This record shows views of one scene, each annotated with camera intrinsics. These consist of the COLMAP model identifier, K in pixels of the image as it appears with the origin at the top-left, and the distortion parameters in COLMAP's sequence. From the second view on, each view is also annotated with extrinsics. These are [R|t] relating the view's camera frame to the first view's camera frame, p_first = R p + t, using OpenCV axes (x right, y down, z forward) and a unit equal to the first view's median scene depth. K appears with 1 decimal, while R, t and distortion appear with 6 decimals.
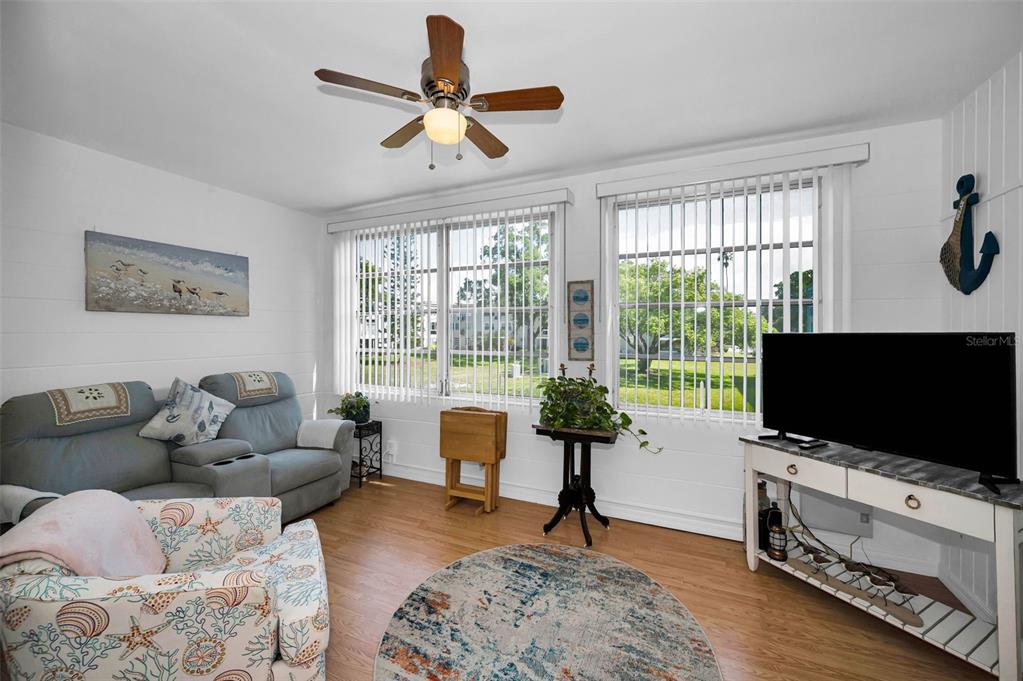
lens RADIAL K [[406.1, 0, 514.8], [0, 406.1, 326.5], [0, 0, 1]] dist [-0.006558, -0.000044]
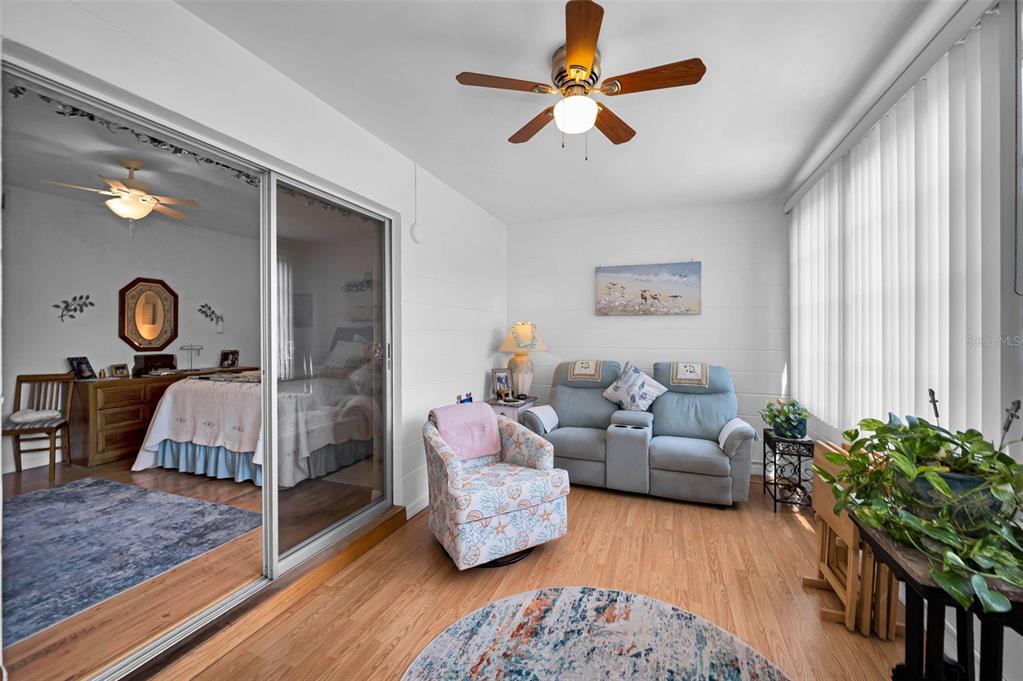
lens RADIAL K [[406.1, 0, 514.8], [0, 406.1, 326.5], [0, 0, 1]] dist [-0.006558, -0.000044]
pose [[0.063792, -0.013433, -0.997873, 0.592690], [0.011447, 0.999853, -0.012728, 0.023364], [0.997898, -0.010611, 0.063937, 0.576665]]
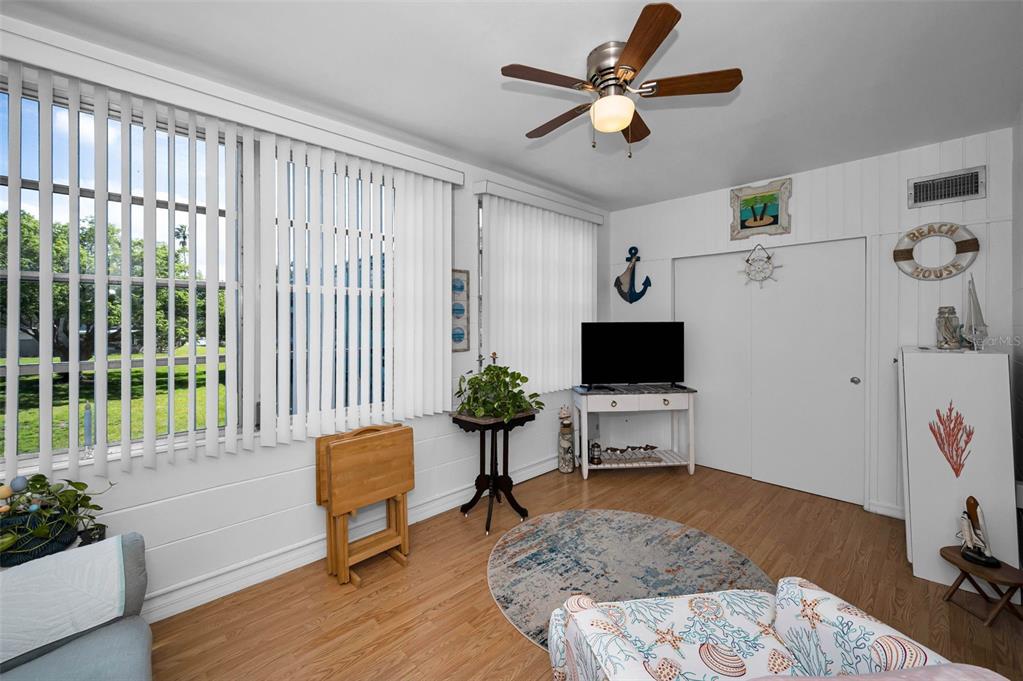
lens RADIAL K [[414.7, 0, 514.7], [0, 414.7, 316.0], [0, 0, 1]] dist [-0.000506, -0.000057]
pose [[0.364879, 0.009997, 0.931001, -0.877908], [-0.012417, 0.999906, -0.005870, 0.003750], [-0.930972, -0.009418, 0.364969, 0.624568]]
